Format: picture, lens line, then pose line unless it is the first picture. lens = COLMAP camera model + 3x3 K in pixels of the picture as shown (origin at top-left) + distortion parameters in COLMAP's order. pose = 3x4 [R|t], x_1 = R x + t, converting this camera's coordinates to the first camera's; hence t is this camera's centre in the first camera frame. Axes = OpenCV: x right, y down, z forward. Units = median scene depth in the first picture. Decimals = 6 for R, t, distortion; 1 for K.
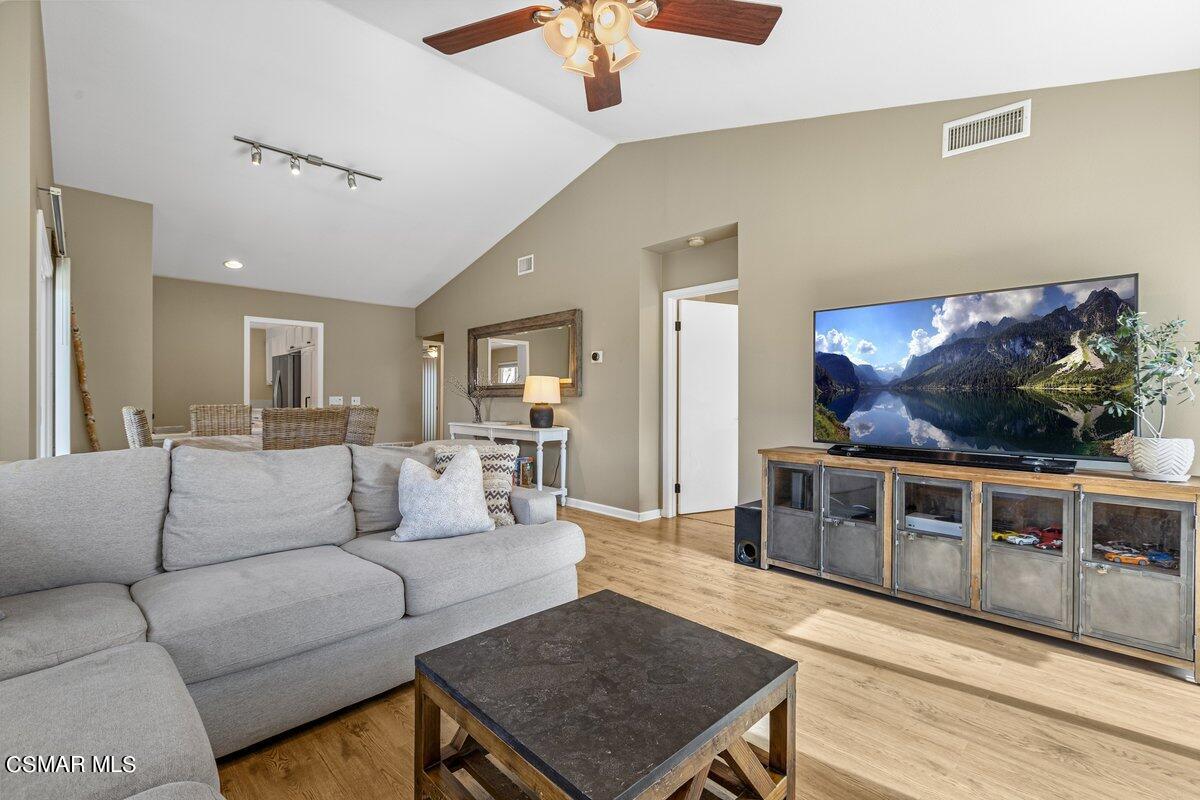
lens RADIAL K [[531.3, 0, 597.5], [0, 531.3, 400.6], [0, 0, 1]] dist [-0.001528, 0.000584]
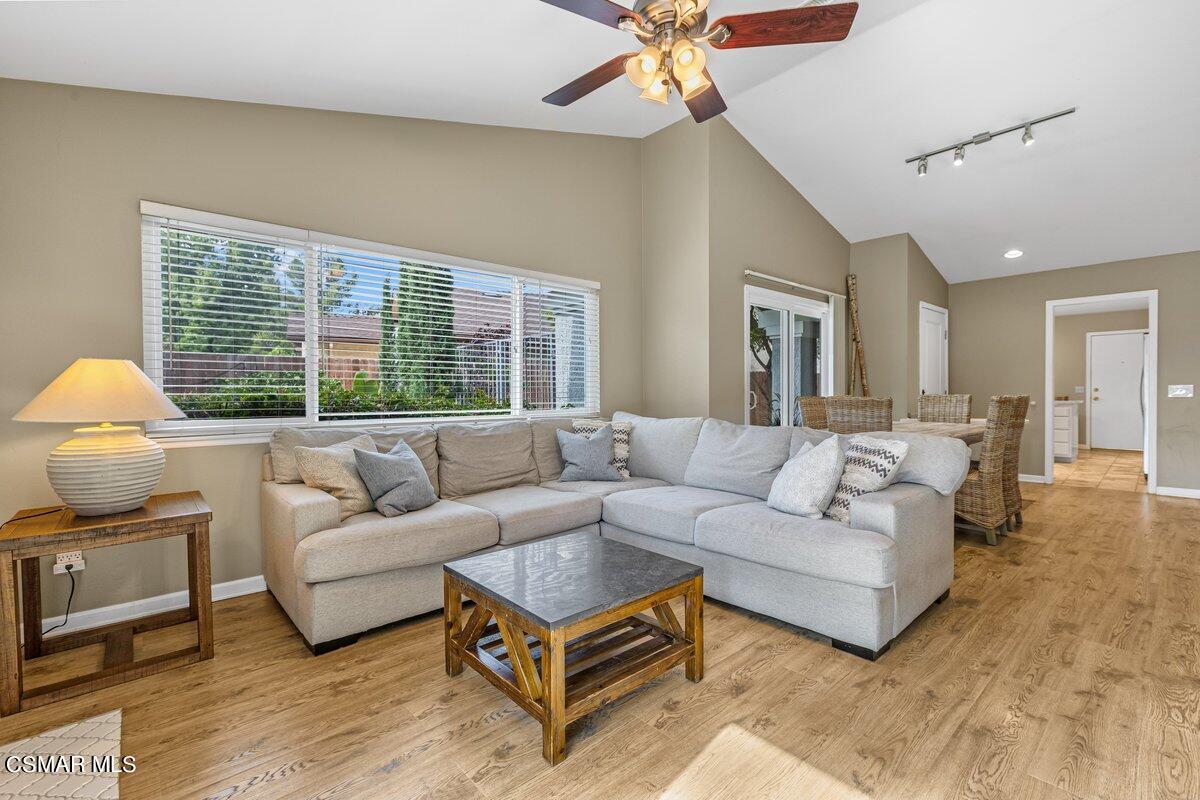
lens RADIAL K [[531.3, 0, 601.5], [0, 531.3, 397.3], [0, 0, 1]] dist [-0.001528, 0.000584]
pose [[-0.042087, 0.006209, -0.999095, 0.483226], [0.002573, 0.999978, 0.006106, 0.005424], [0.999111, -0.002314, -0.042102, 0.381932]]
